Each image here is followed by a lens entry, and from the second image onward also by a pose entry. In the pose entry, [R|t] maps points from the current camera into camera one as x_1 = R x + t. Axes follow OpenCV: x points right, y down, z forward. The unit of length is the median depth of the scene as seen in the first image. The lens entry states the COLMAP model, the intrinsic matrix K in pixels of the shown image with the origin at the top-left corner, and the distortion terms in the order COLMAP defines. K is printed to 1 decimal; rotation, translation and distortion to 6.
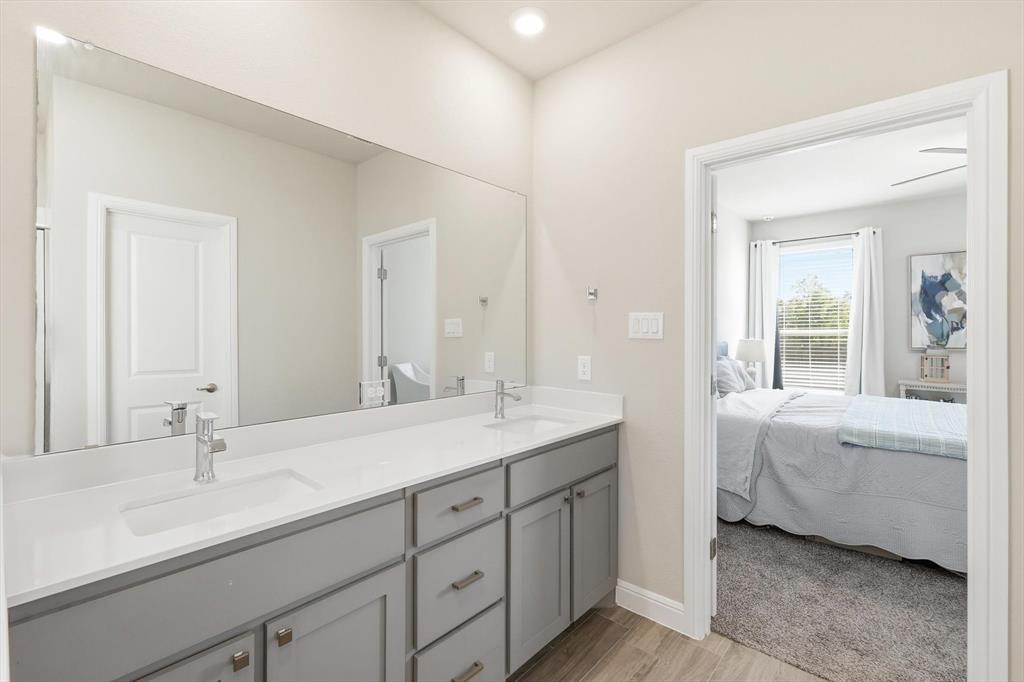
lens RADIAL K [[451.5, 0, 513.4], [0, 451.5, 337.7], [0, 0, 1]] dist [0.004310, 0.000398]
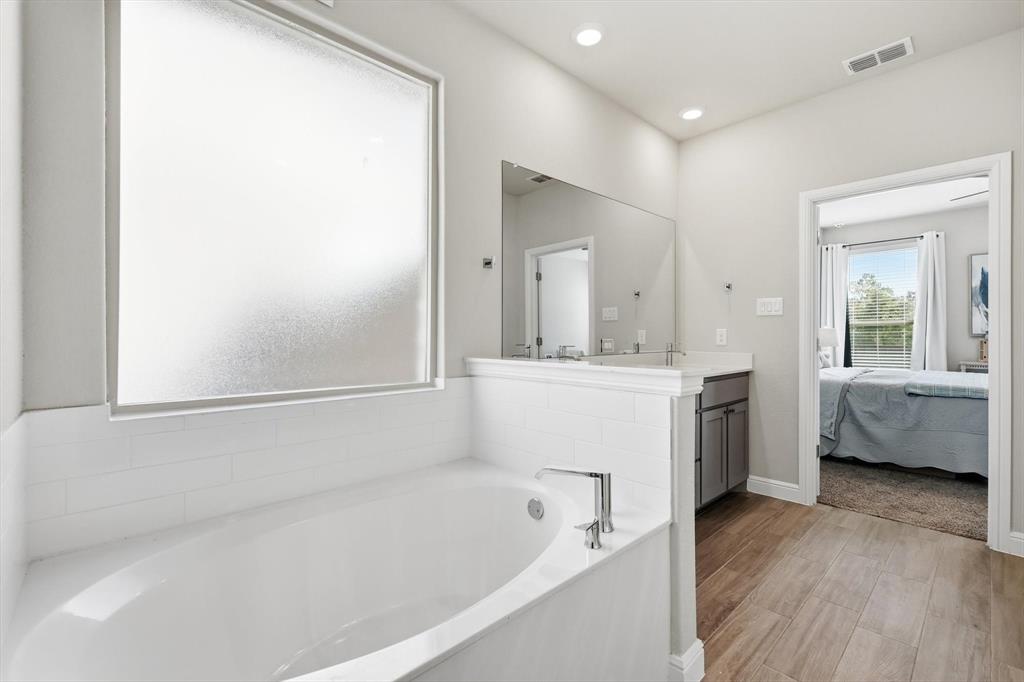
lens RADIAL K [[451.5, 0, 507.7], [0, 451.5, 342.3], [0, 0, 1]] dist [0.004310, 0.000398]
pose [[0.995585, -0.000961, -0.093864, -0.327135], [0.000957, 1.000000, -0.000082, 0.068556], [0.093864, -0.000008, 0.995585, -0.445191]]
